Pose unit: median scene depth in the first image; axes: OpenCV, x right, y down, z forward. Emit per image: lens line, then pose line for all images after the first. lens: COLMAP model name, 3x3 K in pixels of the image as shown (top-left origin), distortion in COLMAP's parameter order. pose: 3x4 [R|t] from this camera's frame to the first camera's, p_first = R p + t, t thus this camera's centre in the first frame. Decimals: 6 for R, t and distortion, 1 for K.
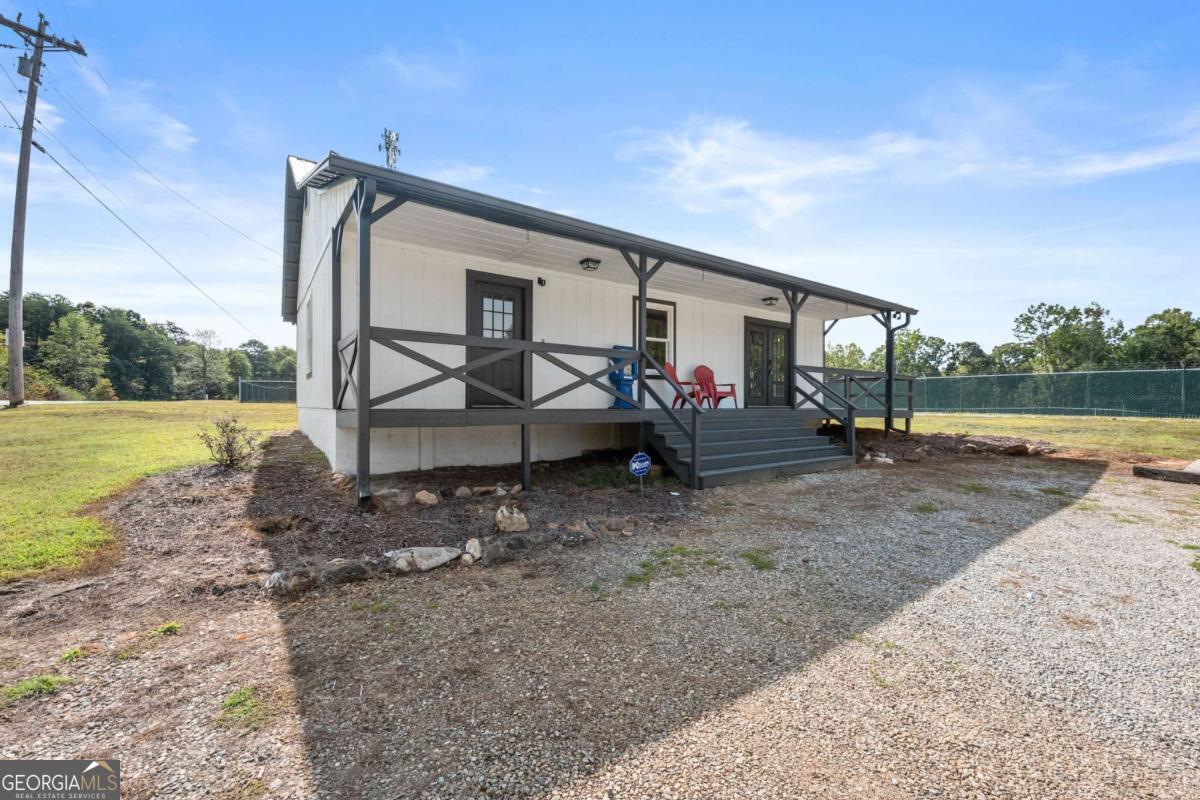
lens RADIAL K [[491.6, 0, 599.2], [0, 491.6, 413.8], [0, 0, 1]] dist [-0.000523, -0.000084]
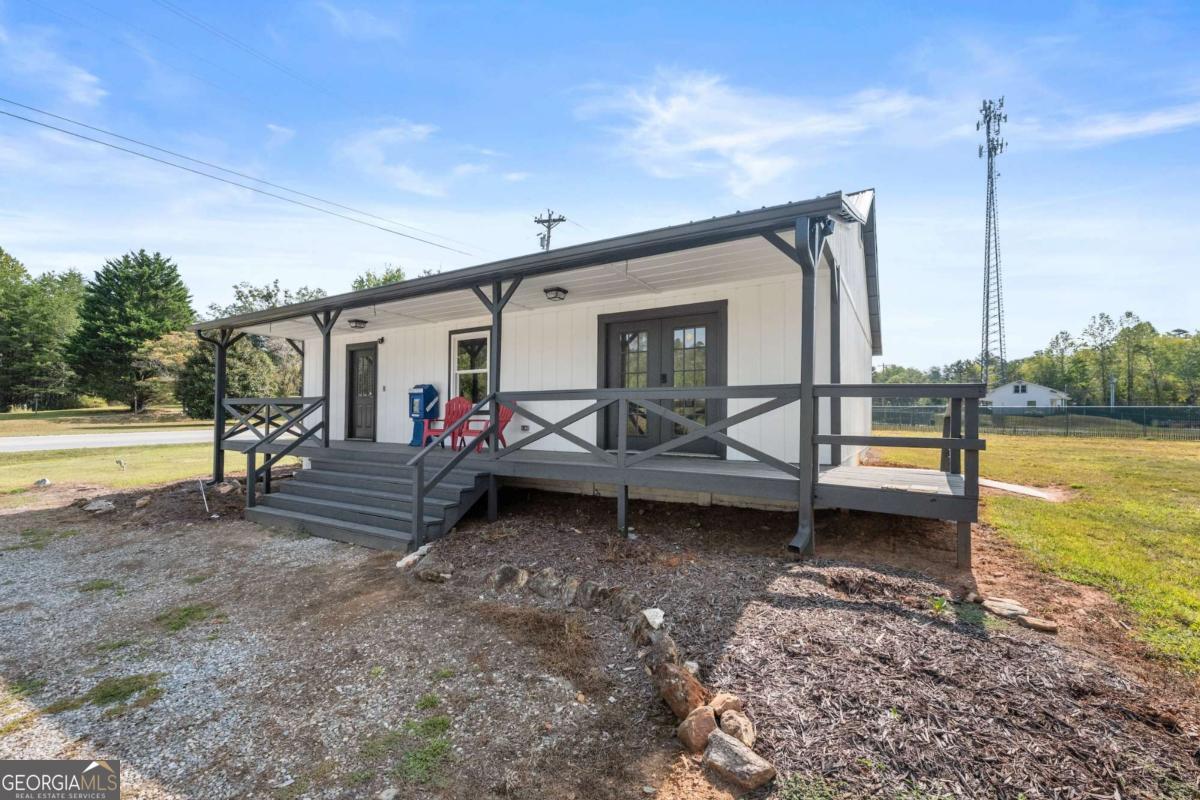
lens RADIAL K [[491.6, 0, 599.2], [0, 491.6, 413.8], [0, 0, 1]] dist [-0.000523, -0.000084]
pose [[0.396507, -0.008589, -0.917992, 1.030788], [-0.023499, 0.999534, -0.019502, -0.058165], [0.917731, 0.029305, 0.396120, 0.839260]]
